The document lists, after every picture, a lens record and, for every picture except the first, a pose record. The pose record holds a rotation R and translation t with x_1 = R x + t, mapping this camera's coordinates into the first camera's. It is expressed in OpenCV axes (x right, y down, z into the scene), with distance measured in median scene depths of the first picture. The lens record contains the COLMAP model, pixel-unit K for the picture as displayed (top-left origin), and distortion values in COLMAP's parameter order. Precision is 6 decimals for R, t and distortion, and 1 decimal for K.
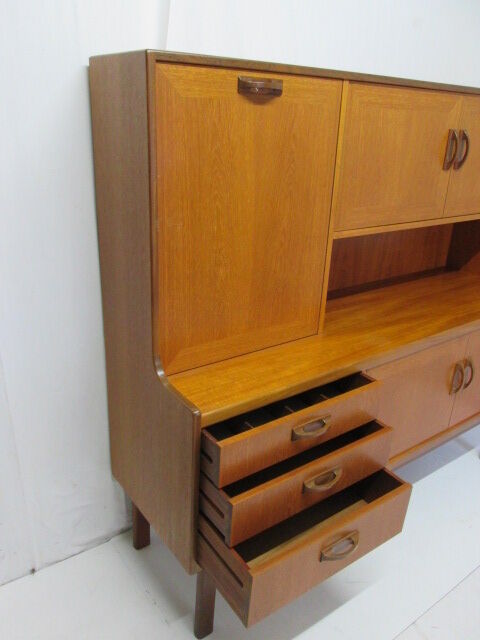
lens RADIAL K [[523.2, 0, 233.5], [0, 523.2, 314.6], [0, 0, 1]] dist [-0.059138, 0.032822]
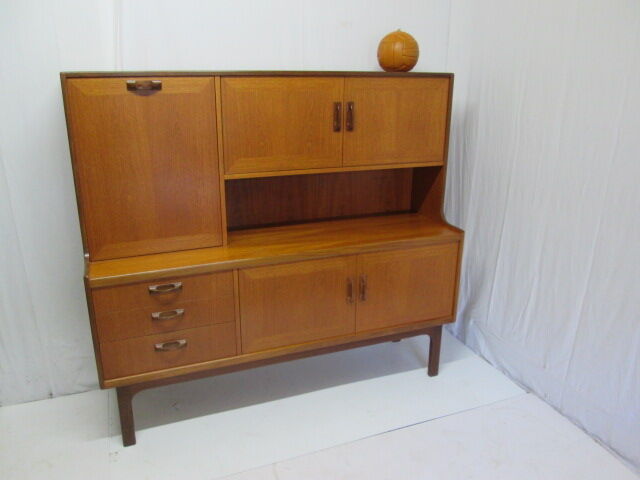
lens RADIAL K [[523.2, 0, 317.3], [0, 523.2, 230.2], [0, 0, 1]] dist [-0.059138, 0.032822]
pose [[0.966076, 0.031530, -0.256328, 0.906944], [-0.053931, 0.995267, -0.080839, 0.112272], [0.252566, 0.091920, 0.963204, -0.371677]]
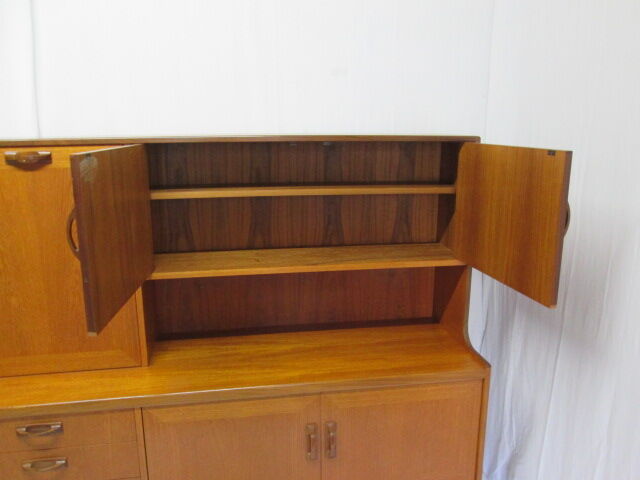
lens RADIAL K [[523.2, 0, 318.4], [0, 523.2, 238.4], [0, 0, 1]] dist [-0.059138, 0.032822]
pose [[0.895293, 0.040265, -0.443653, 1.103272], [-0.116866, 0.982255, -0.146687, -0.126156], [0.429874, 0.183176, 0.884112, 0.195414]]
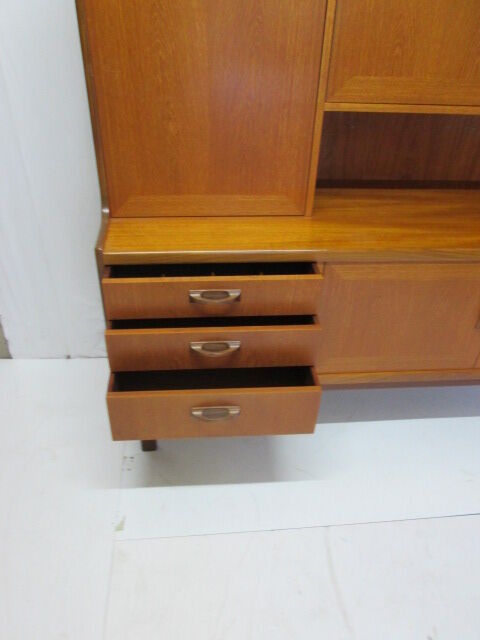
lens RADIAL K [[523.2, 0, 244.5], [0, 523.2, 317.2], [0, 0, 1]] dist [-0.059138, 0.032822]
pose [[0.859376, 0.288596, -0.422120, 0.601847], [-0.183710, 0.944647, 0.271830, -0.030583], [0.477204, -0.156057, 0.864825, 0.130494]]
